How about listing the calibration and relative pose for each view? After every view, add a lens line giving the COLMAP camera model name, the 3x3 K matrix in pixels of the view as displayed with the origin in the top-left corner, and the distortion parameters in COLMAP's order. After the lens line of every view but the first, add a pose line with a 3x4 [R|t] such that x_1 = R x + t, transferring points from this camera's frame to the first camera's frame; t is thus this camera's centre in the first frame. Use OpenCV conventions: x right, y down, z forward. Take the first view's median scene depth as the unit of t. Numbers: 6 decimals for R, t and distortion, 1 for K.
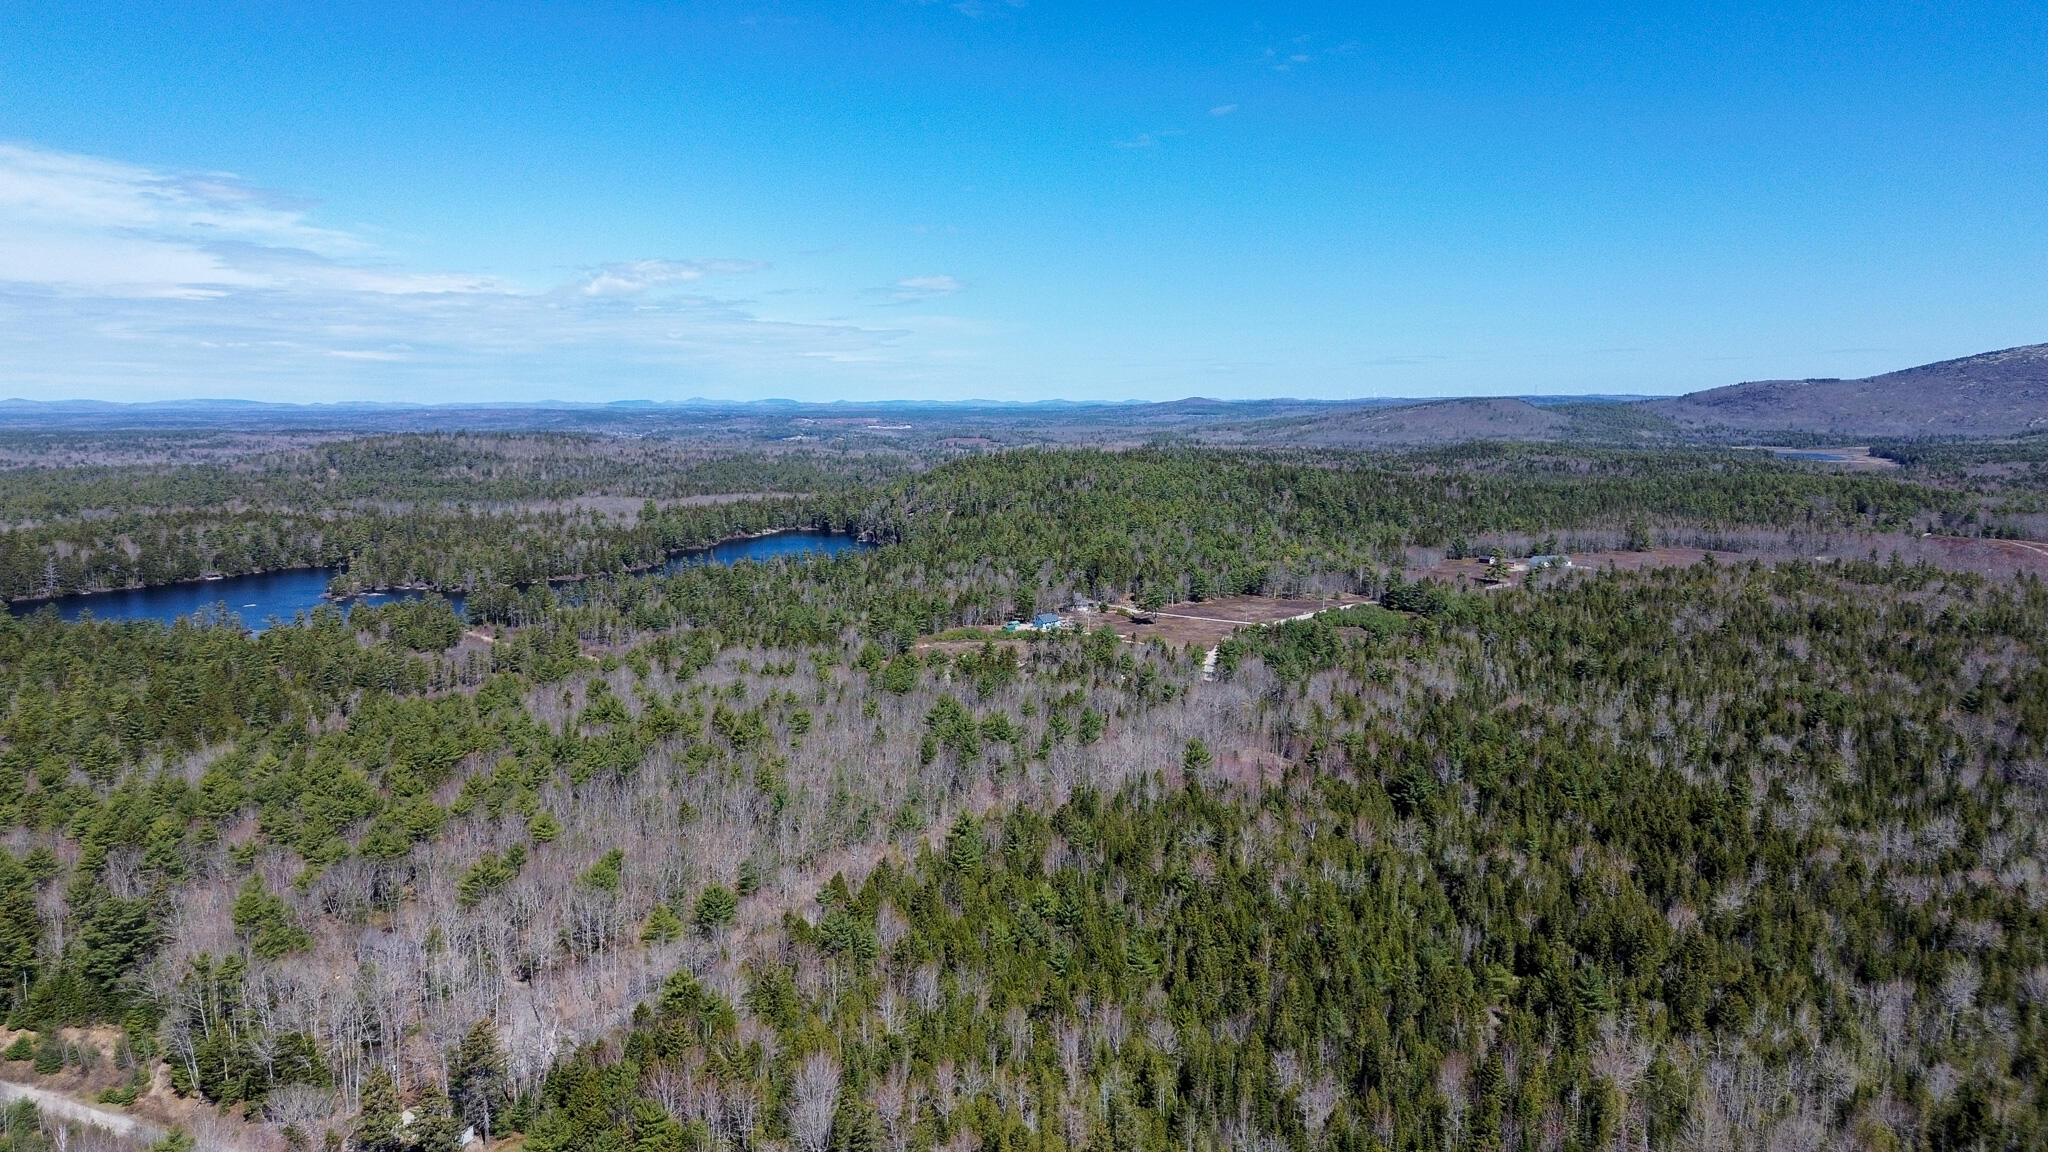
lens RADIAL K [[1440.4, 0, 1030.7], [0, 1440.4, 590.1], [0, 0, 1]] dist [0.066724, -0.072030]
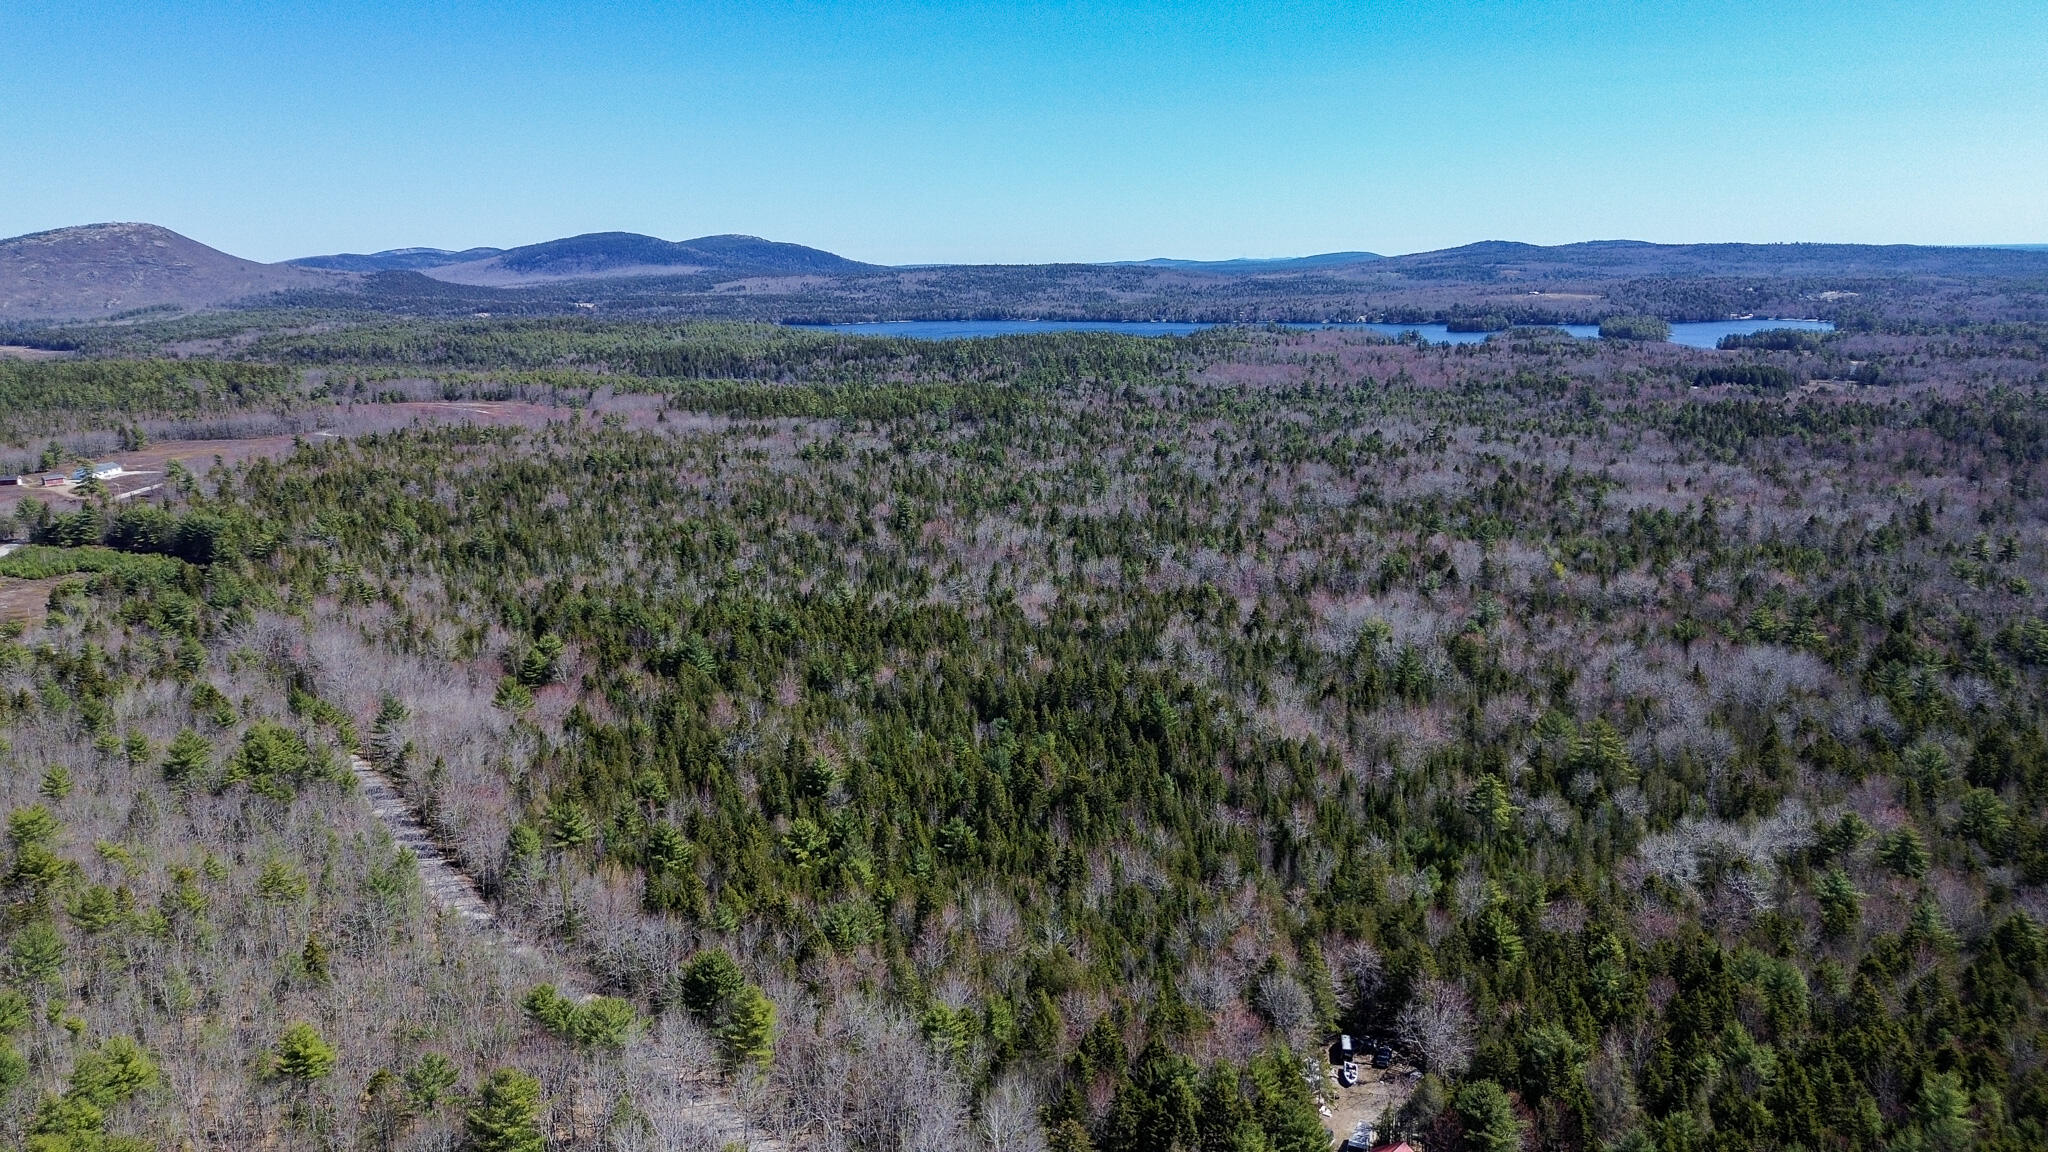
lens RADIAL K [[1440.4, 0, 1035.6], [0, 1440.4, 579.1], [0, 0, 1]] dist [0.066724, -0.072030]
pose [[0.340736, -0.203855, 0.917792, -0.297017], [0.139492, 0.976366, 0.165078, -0.026444], [-0.929753, 0.071776, 0.361119, 0.221841]]
